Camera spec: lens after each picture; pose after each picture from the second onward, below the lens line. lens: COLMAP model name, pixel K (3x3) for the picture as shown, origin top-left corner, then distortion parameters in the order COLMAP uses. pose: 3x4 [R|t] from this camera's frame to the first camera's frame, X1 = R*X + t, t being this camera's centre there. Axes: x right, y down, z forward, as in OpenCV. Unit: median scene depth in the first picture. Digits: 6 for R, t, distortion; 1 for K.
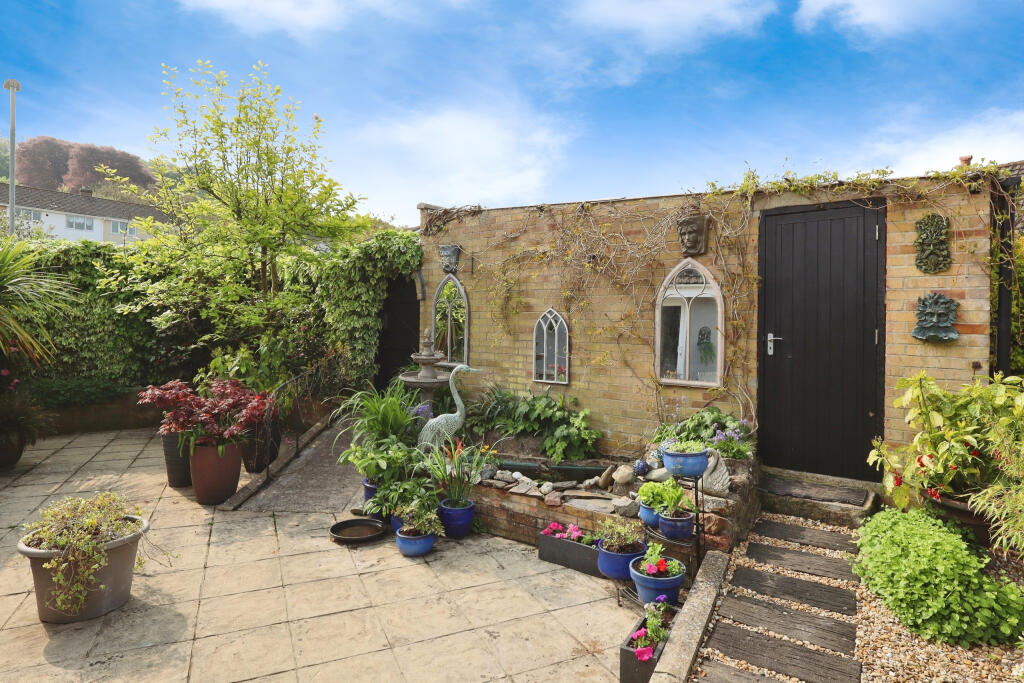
lens RADIAL K [[584.3, 0, 513.0], [0, 584.3, 325.9], [0, 0, 1]] dist [0.000616, -0.000173]
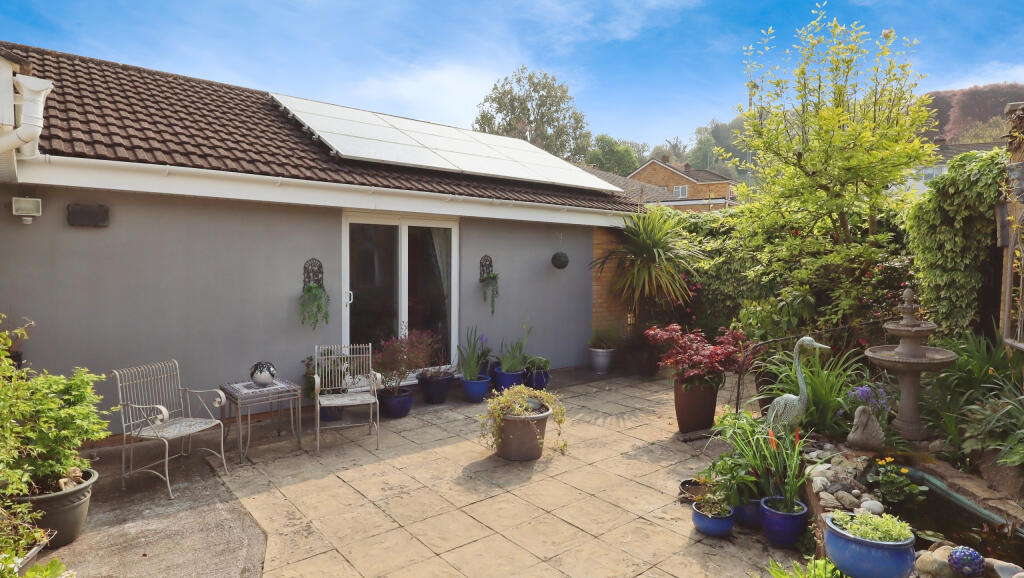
lens RADIAL K [[577.7, 0, 514.0], [0, 577.7, 305.4], [0, 0, 1]] dist [-0.002694, 0.000106]
pose [[0.241537, 0.061749, -0.968425, 0.469072], [-0.009572, 0.998076, 0.061252, -0.015603], [0.970344, -0.005525, 0.241663, 0.362449]]
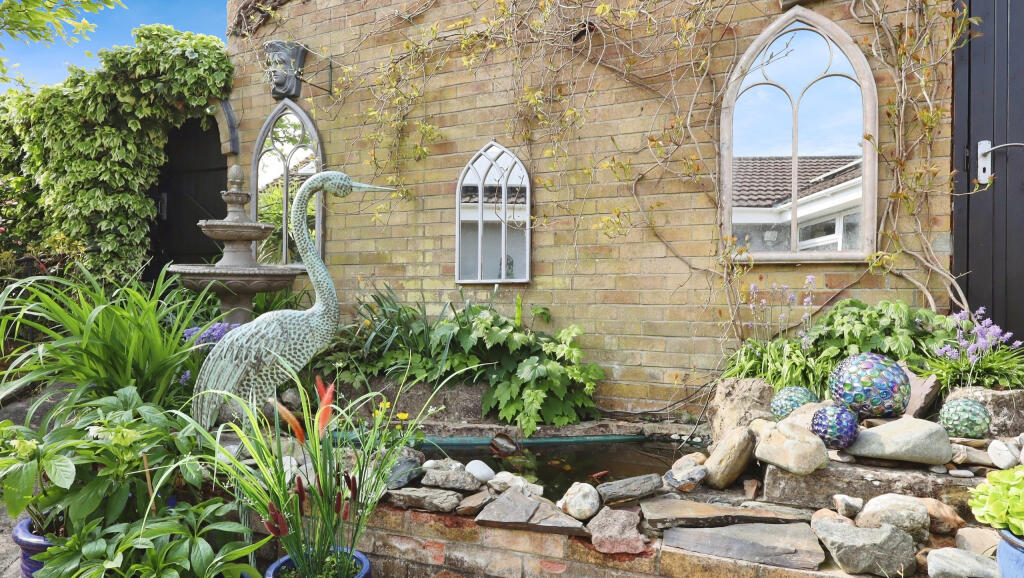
lens RADIAL K [[577.7, 0, 514.0], [0, 577.7, 305.4], [0, 0, 1]] dist [-0.002694, 0.000106]
pose [[0.962927, -0.007840, 0.269649, -0.061484], [0.005862, 0.999950, 0.008140, 0.120611], [-0.269700, -0.006257, 0.962924, 0.525002]]
